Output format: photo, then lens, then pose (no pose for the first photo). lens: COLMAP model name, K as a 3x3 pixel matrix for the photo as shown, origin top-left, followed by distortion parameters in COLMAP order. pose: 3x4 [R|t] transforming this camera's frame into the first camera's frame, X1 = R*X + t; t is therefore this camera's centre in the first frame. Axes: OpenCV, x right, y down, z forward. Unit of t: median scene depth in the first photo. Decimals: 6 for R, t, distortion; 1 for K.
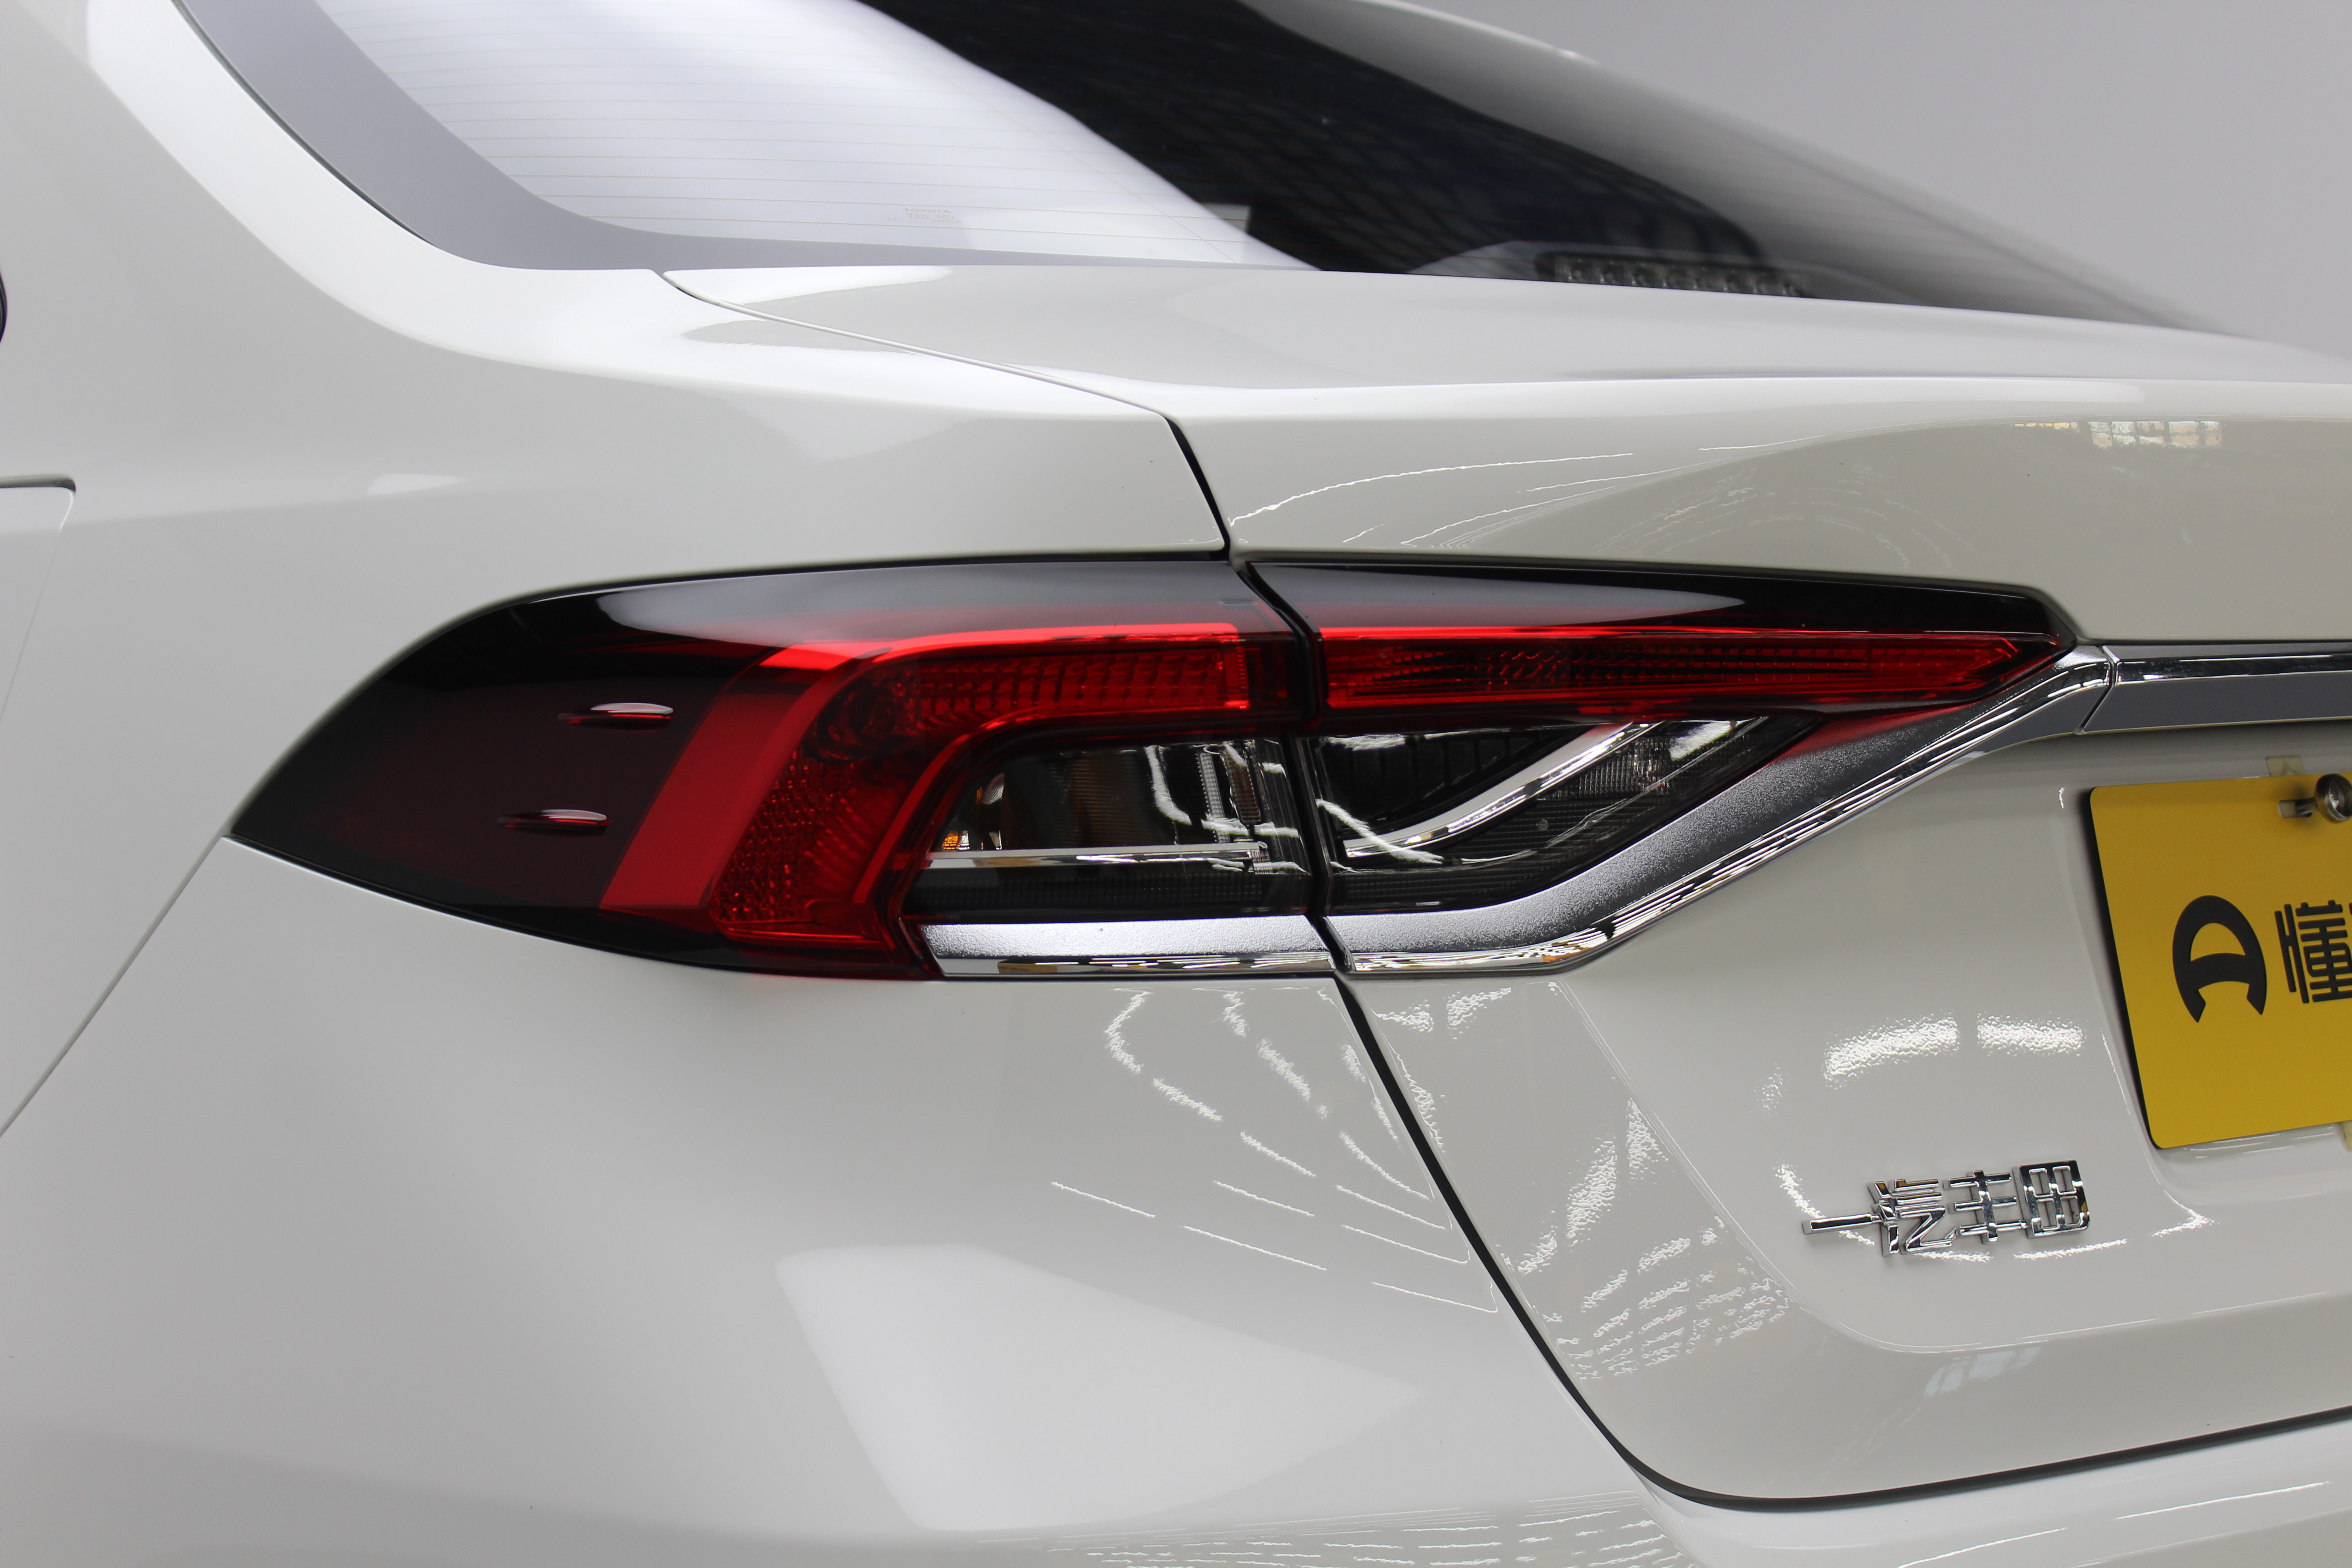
lens RADIAL K [[4170.4, 0, 1176.0], [0, 4170.4, 784.0], [0, 0, 1]] dist [-0.206717, 0.083554]
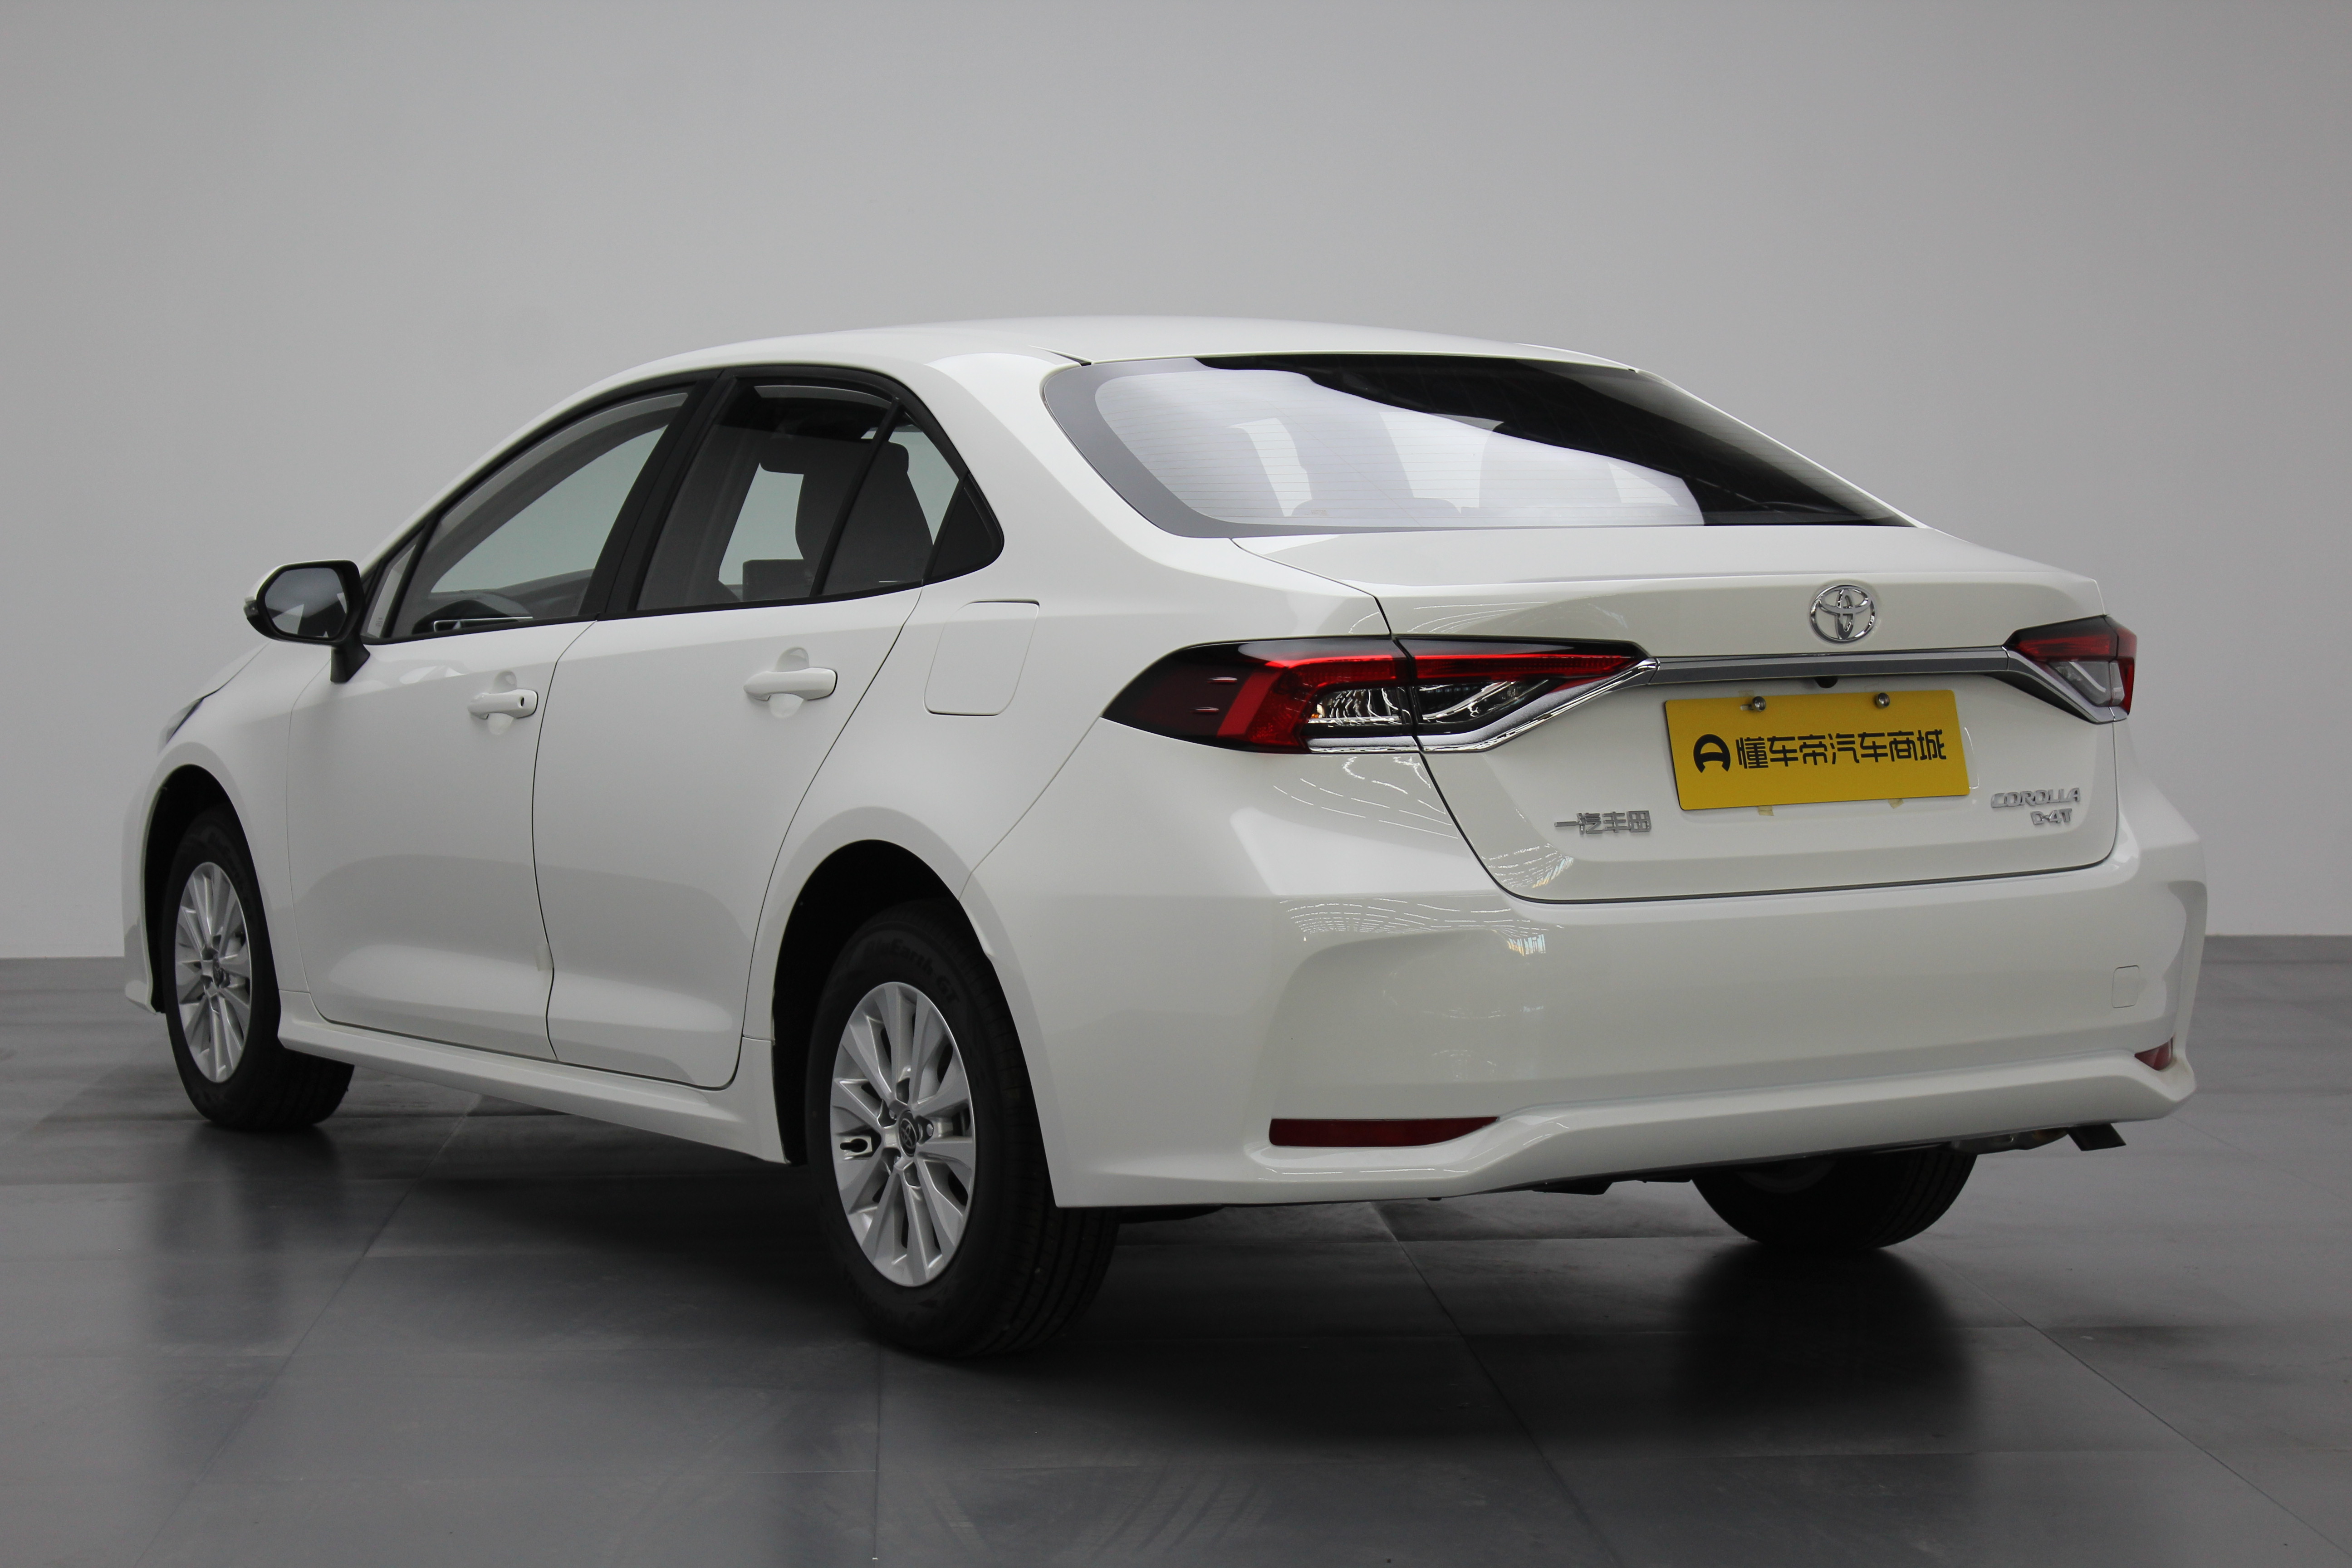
lens RADIAL K [[3612.2, 0, 1176.0], [0, 3612.2, 784.0], [0, 0, 1]] dist [0.009927, 6.298097]
pose [[0.990244, 0.001343, -0.139339, 0.256977], [0.001012, 0.999858, 0.016828, 0.019740], [0.139342, -0.016805, 0.990102, -2.064597]]
